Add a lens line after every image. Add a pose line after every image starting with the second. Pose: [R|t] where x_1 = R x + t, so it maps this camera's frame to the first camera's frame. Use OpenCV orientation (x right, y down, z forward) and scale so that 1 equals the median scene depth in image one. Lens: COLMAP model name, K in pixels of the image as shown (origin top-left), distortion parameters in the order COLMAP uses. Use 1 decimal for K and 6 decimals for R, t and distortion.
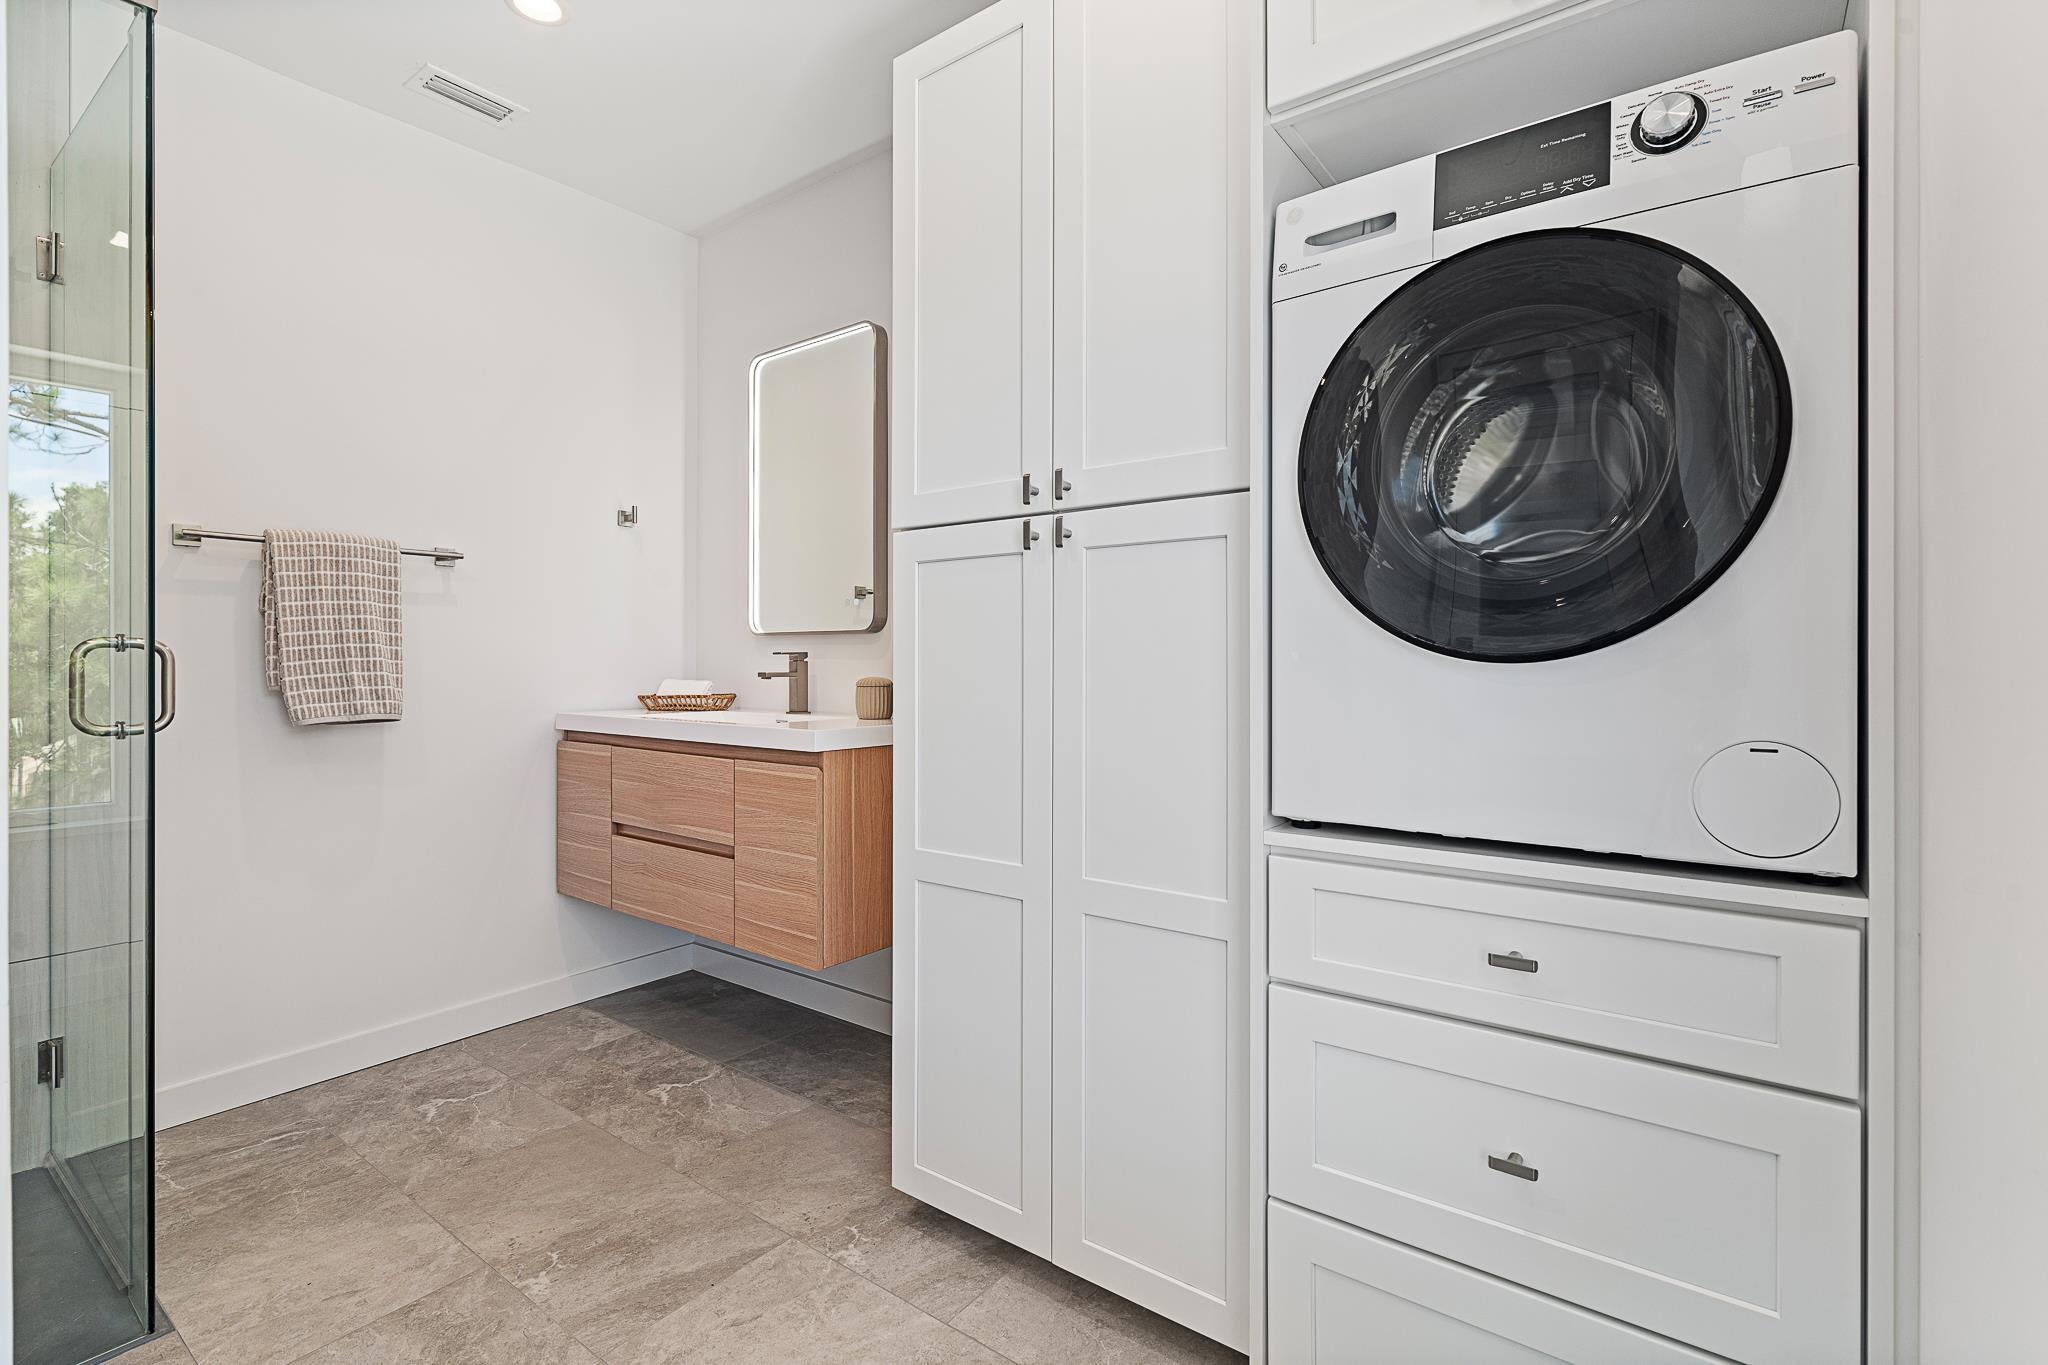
lens RADIAL K [[921.9, 0, 1034.7], [0, 921.9, 662.9], [0, 0, 1]] dist [-0.006429, 0.001647]
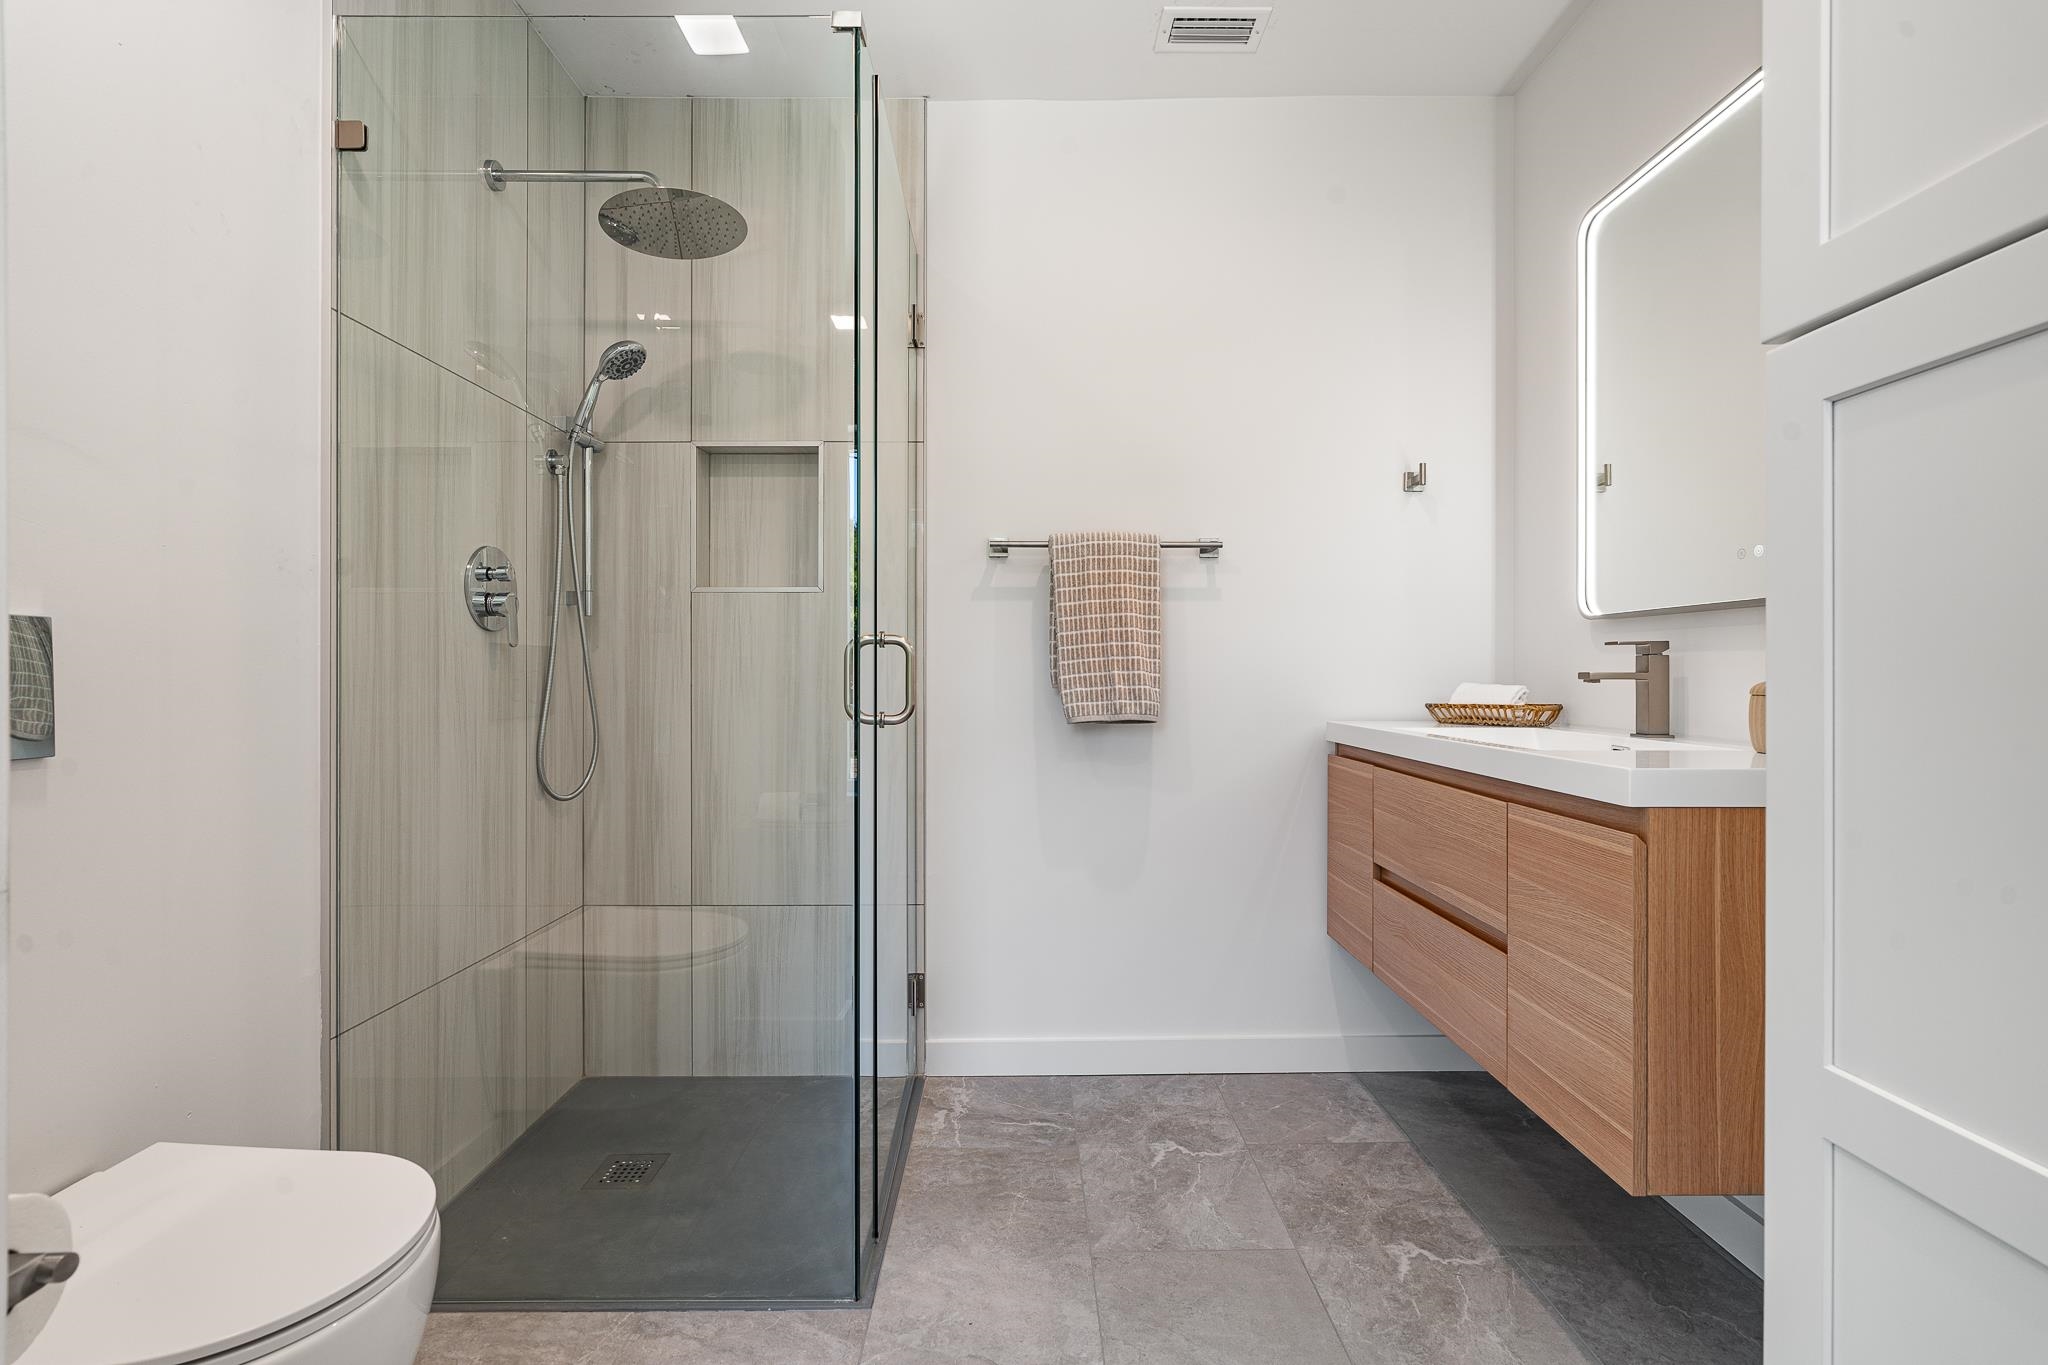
lens RADIAL K [[921.9, 0, 1031.3], [0, 921.9, 674.5], [0, 0, 1]] dist [-0.006429, 0.001647]
pose [[0.600817, -0.000713, -0.799387, -0.006747], [0.000474, 1.000000, -0.000535, 0.013737], [0.799387, -0.000058, 0.600817, 0.324323]]
